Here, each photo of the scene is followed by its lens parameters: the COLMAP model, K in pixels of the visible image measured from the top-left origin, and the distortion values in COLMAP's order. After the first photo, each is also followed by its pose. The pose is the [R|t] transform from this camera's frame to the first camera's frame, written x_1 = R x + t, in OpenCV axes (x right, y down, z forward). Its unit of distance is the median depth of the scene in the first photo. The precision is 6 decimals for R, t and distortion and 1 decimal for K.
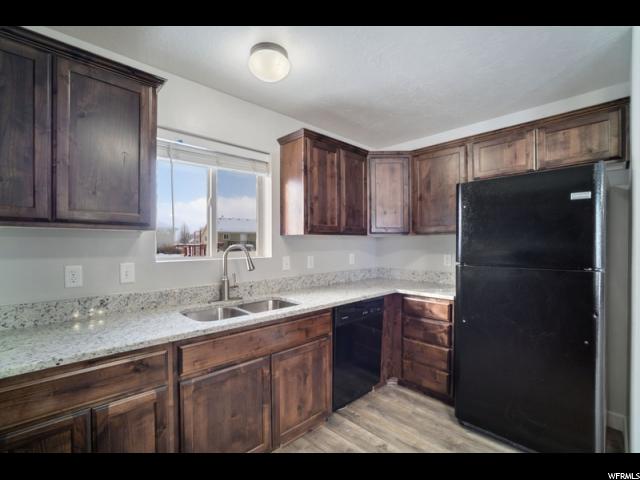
lens RADIAL K [[292.3, 0, 320.6], [0, 292.3, 244.5], [0, 0, 1]] dist [-0.023417, 0.000831]
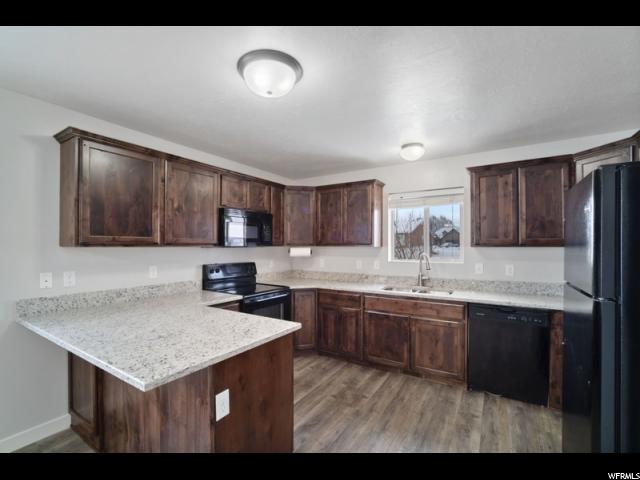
lens RADIAL K [[292.3, 0, 318.9], [0, 292.3, 242.9], [0, 0, 1]] dist [-0.023417, 0.000831]
pose [[0.242161, -0.008984, -0.970194, 1.086708], [-0.008904, 0.999894, -0.011482, -0.032866], [0.970195, 0.011419, 0.242056, 0.021704]]
